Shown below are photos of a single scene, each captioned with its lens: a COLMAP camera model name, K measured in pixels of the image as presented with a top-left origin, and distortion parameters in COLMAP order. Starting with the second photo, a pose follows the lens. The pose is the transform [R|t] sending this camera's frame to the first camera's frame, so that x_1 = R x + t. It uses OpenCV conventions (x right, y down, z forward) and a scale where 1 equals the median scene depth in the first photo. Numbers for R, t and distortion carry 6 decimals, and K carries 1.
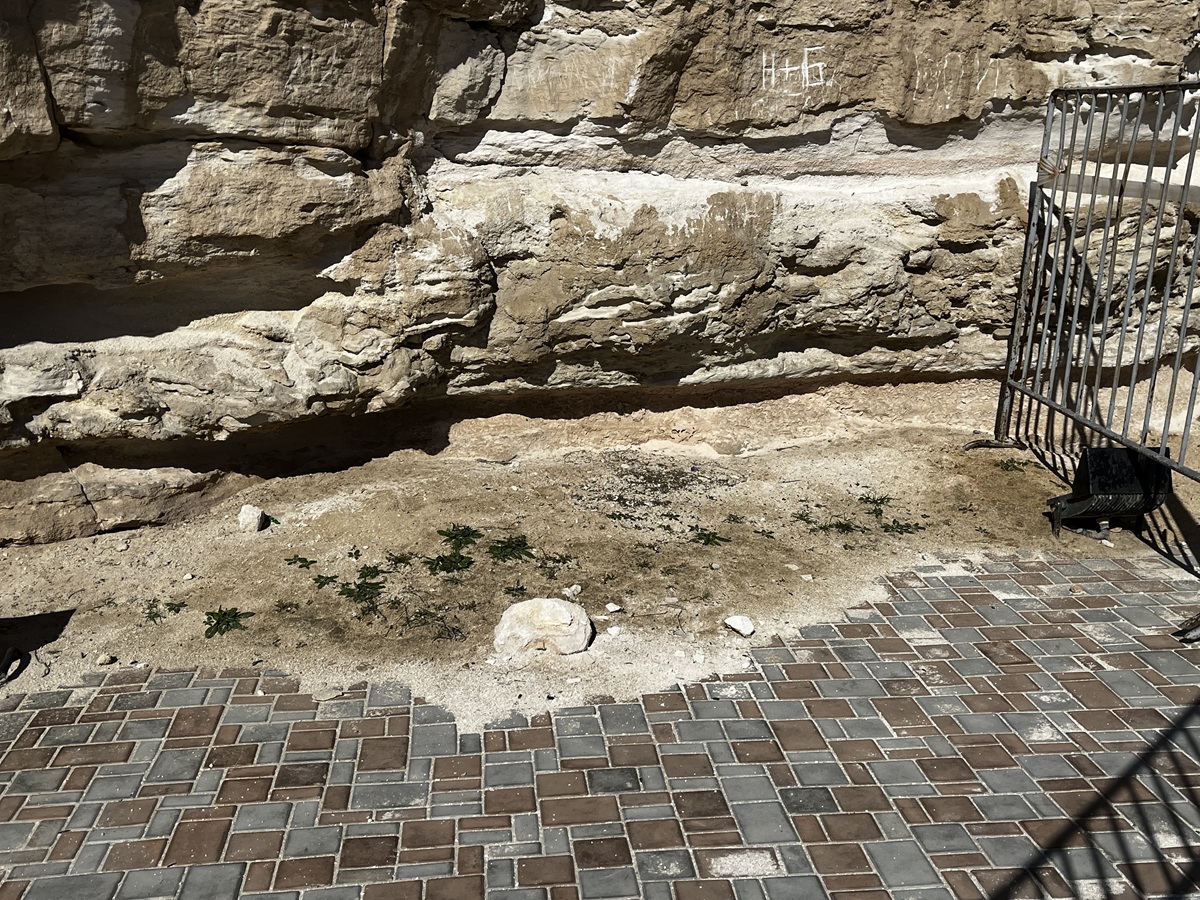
lens RADIAL K [[1273.4, 0, 600.0], [0, 1273.4, 450.0], [0, 0, 1]] dist [0.013107, 0.019163]
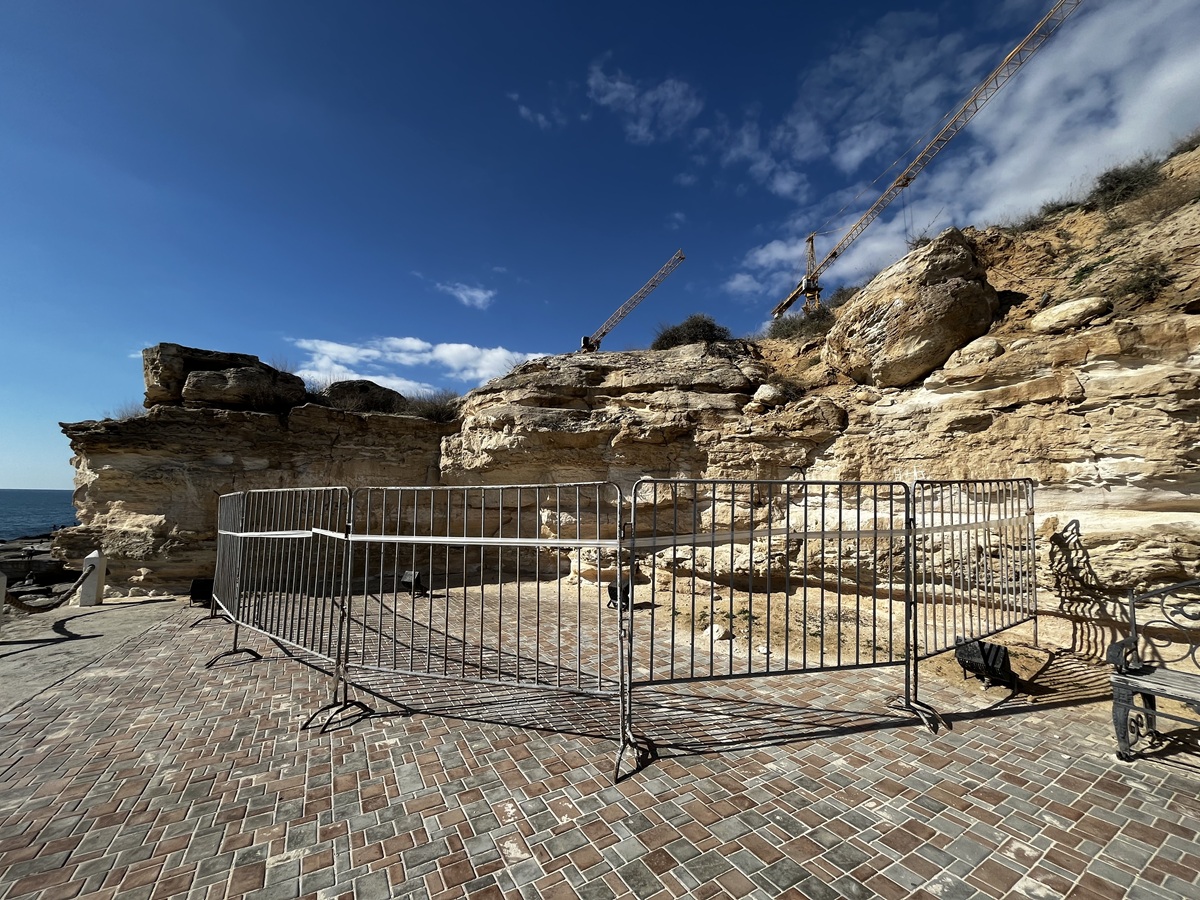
lens RADIAL K [[480.5, 0, 600.0], [0, 480.5, 450.0], [0, 0, 1]] dist [-0.000132, 0.000059]
pose [[0.435279, -0.082560, -0.896502, 0.824855], [-0.191685, 0.964455, -0.181887, -0.040235], [0.879653, 0.251018, 0.403981, 0.007082]]
